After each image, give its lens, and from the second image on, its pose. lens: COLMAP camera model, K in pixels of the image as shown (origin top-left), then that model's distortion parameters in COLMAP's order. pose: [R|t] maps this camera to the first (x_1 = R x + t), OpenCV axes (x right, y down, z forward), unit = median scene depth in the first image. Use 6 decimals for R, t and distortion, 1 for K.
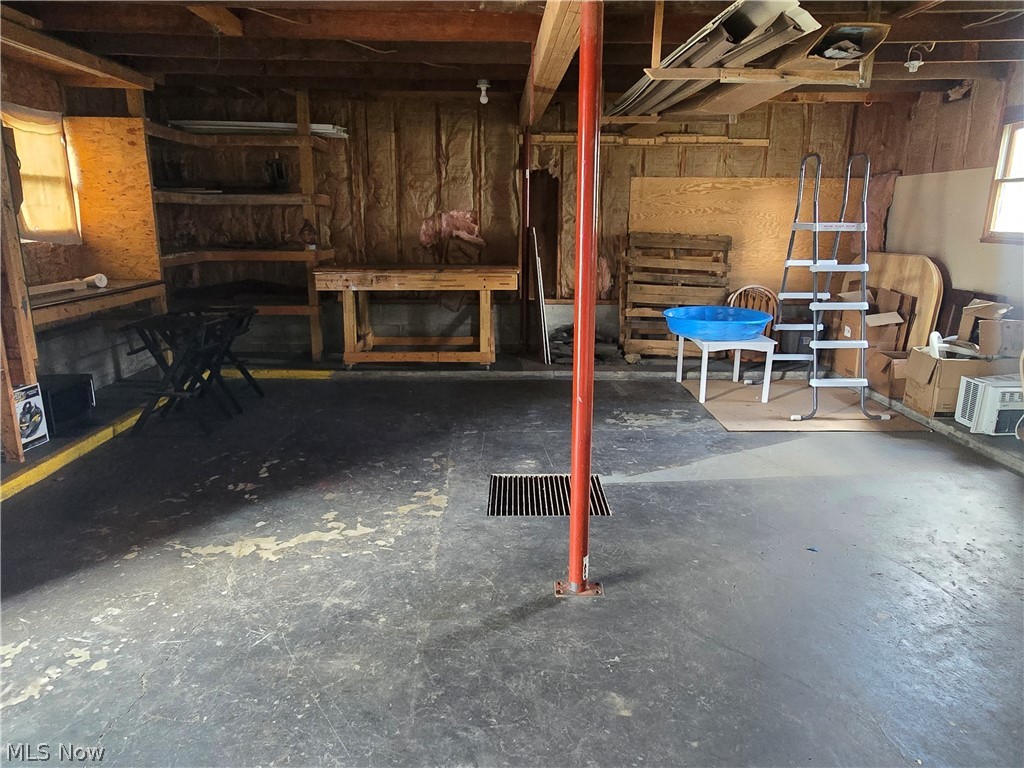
lens RADIAL K [[702.0, 0, 514.6], [0, 702.0, 388.9], [0, 0, 1]] dist [-0.004949, 0.004696]
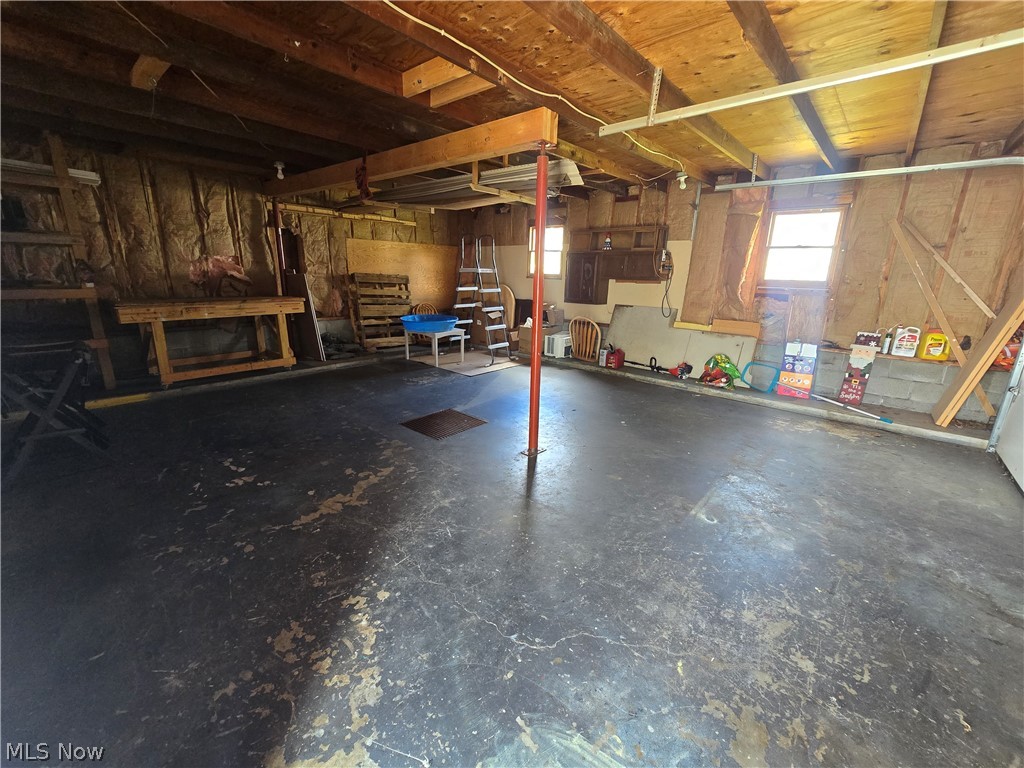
lens RADIAL K [[417.8, 0, 514.1], [0, 417.8, 380.5], [0, 0, 1]] dist [-0.003457, 0.000258]
pose [[0.670811, -0.178286, 0.719880, -0.322996], [0.159491, 0.982643, 0.094743, -0.013640], [-0.724276, 0.051259, 0.687602, 0.090993]]
